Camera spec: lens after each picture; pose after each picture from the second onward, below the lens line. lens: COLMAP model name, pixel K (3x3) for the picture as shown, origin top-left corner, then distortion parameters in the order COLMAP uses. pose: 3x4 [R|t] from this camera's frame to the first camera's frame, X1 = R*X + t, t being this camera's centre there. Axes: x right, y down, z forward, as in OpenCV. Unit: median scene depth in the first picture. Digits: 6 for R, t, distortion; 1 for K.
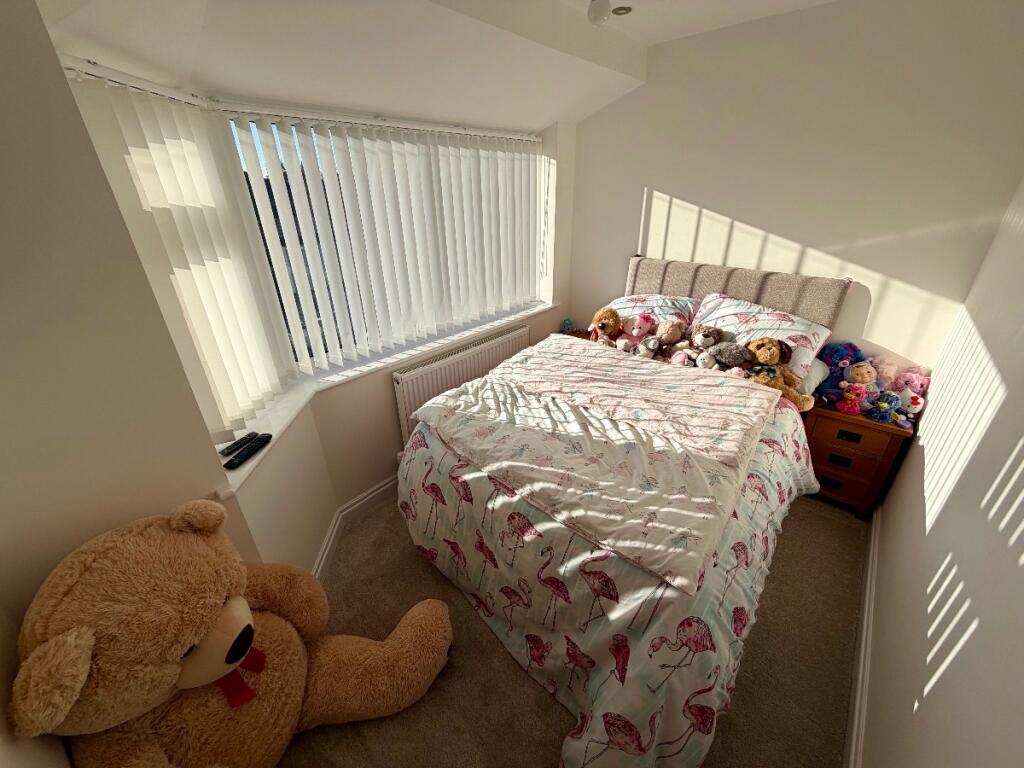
lens RADIAL K [[406.8, 0, 512.0], [0, 406.8, 384.0], [0, 0, 1]] dist [-0.000389, -0.000026]
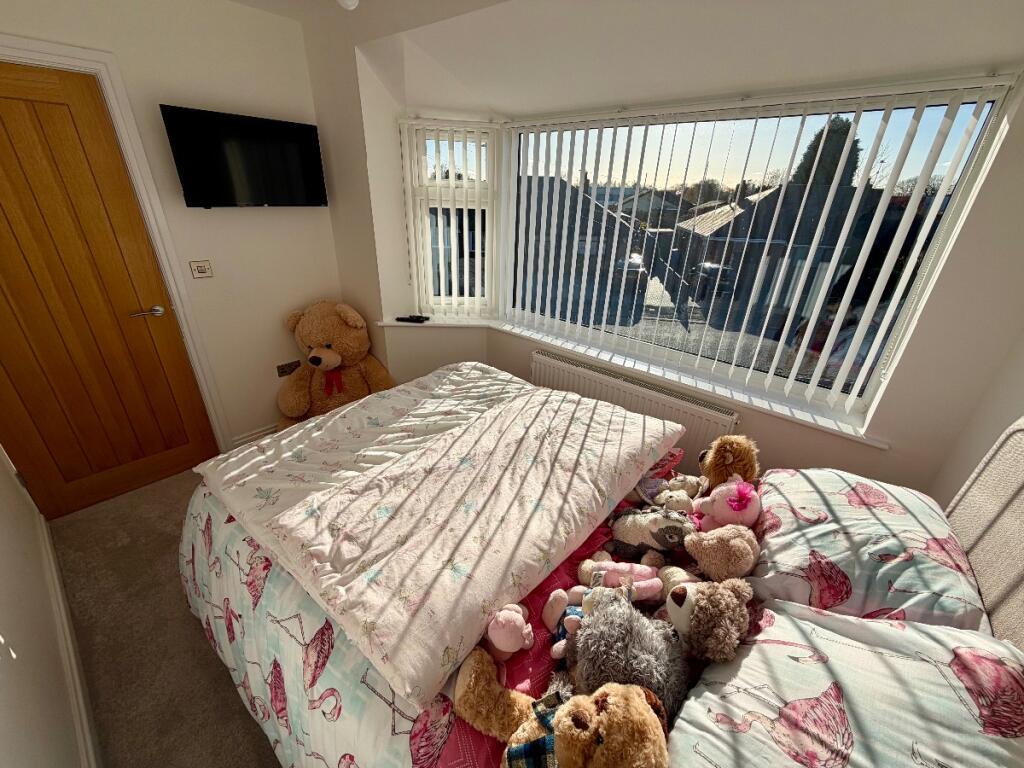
lens RADIAL K [[406.8, 0, 512.0], [0, 406.8, 384.0], [0, 0, 1]] dist [-0.000389, -0.000026]
pose [[-0.004350, 0.440719, -0.897635, 0.876560], [-0.461284, 0.795550, 0.392833, -0.416274], [0.887242, 0.415773, 0.199836, 0.885856]]
